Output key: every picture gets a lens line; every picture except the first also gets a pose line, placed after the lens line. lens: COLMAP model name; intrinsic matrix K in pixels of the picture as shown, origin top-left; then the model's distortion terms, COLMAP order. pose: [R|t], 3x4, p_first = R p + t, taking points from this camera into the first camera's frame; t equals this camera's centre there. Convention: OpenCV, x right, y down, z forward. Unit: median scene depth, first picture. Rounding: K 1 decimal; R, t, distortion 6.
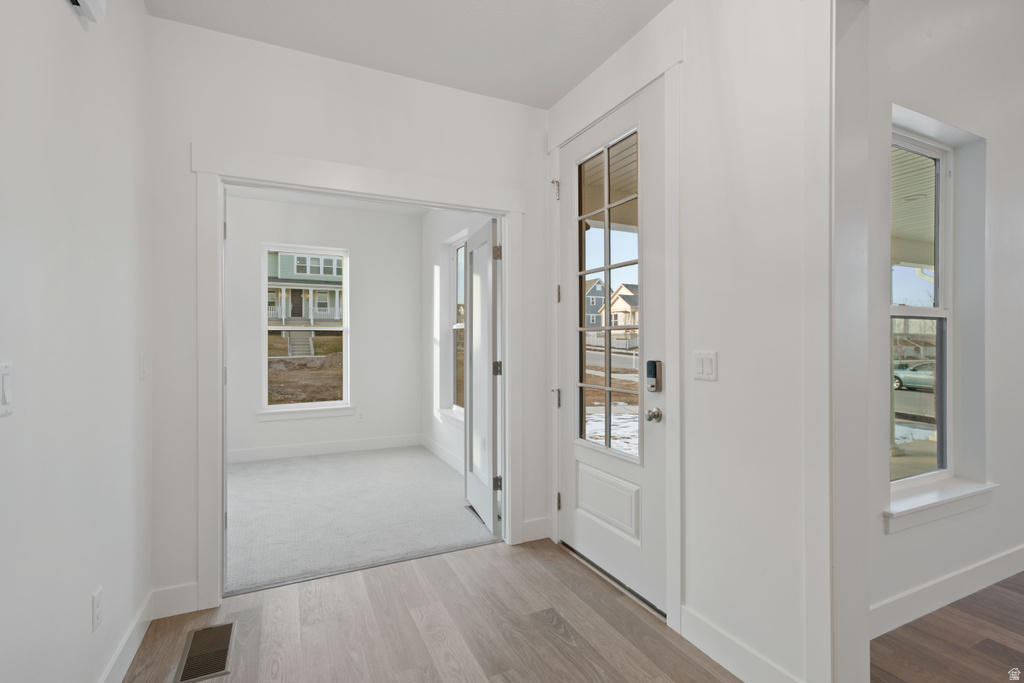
lens RADIAL K [[484.2, 0, 512.0], [0, 484.2, 341.5], [0, 0, 1]] dist [0.002891, 0.000594]
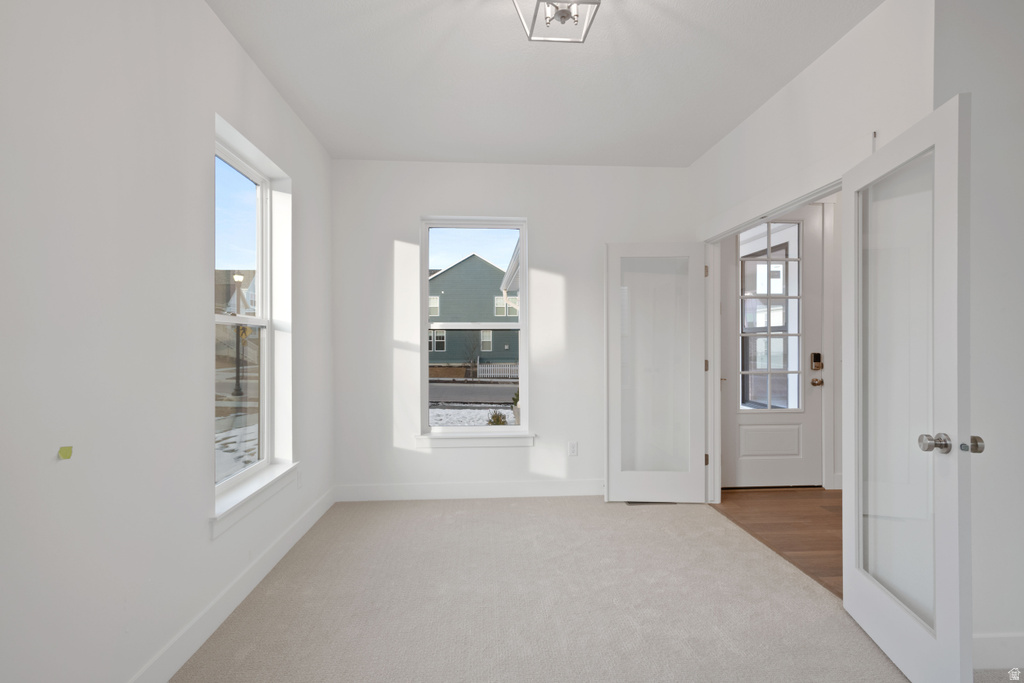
lens RADIAL K [[484.2, 0, 512.0], [0, 484.2, 341.5], [0, 0, 1]] dist [0.002891, 0.000594]
pose [[0.376075, 0.000262, 0.926589, -1.490564], [0.002065, 0.999997, -0.001121, -0.002916], [-0.926587, 0.002335, 0.376074, 1.102453]]
